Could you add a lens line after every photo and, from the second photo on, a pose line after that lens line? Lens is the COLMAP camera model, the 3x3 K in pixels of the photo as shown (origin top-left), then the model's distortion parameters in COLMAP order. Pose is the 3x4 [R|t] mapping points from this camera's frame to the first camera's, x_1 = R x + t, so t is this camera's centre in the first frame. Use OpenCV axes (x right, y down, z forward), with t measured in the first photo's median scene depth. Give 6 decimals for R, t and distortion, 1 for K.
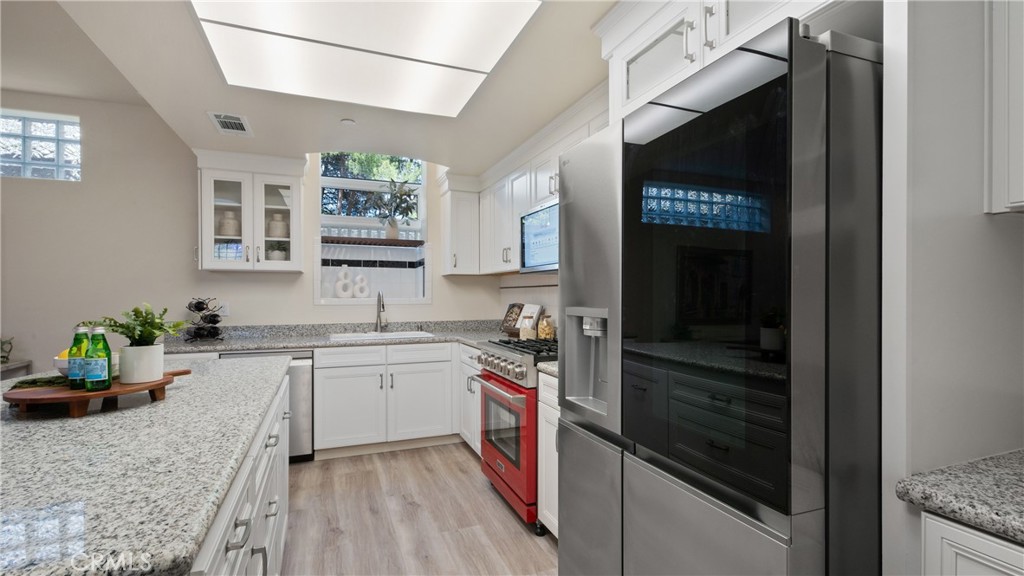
lens RADIAL K [[461.6, 0, 512.0], [0, 461.6, 288.0], [0, 0, 1]] dist [0.000146, -0.000106]
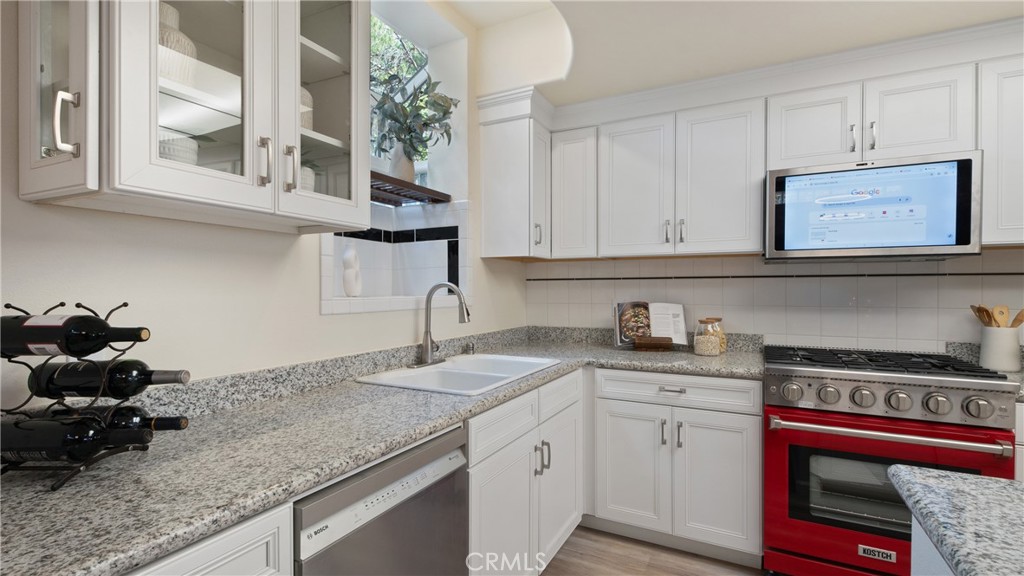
lens RADIAL K [[478.1, 0, 518.2], [0, 478.1, 279.6], [0, 0, 1]] dist [0.001572, -0.000344]
pose [[0.746220, 0.009600, 0.665631, -0.593358], [-0.001602, 0.999919, -0.012625, 0.011003], [-0.665698, 0.008355, 0.746175, 0.572223]]
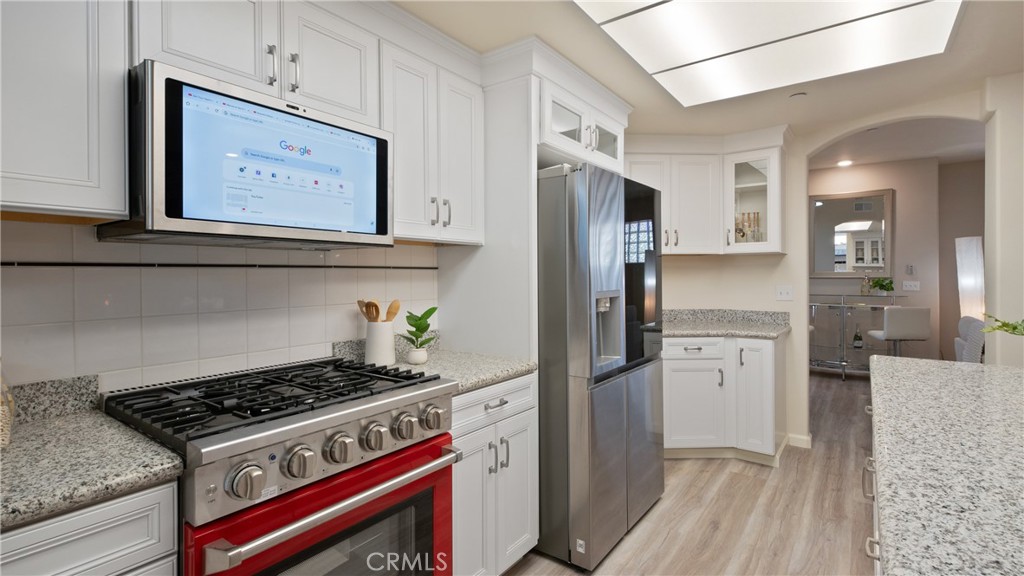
lens RADIAL K [[478.1, 0, 518.2], [0, 478.1, 279.6], [0, 0, 1]] dist [0.001572, -0.000344]
pose [[-0.530776, -0.008443, 0.847470, -0.365780], [-0.000747, 0.999955, 0.009495, 0.005388], [-0.847512, 0.004406, -0.530758, 0.759686]]
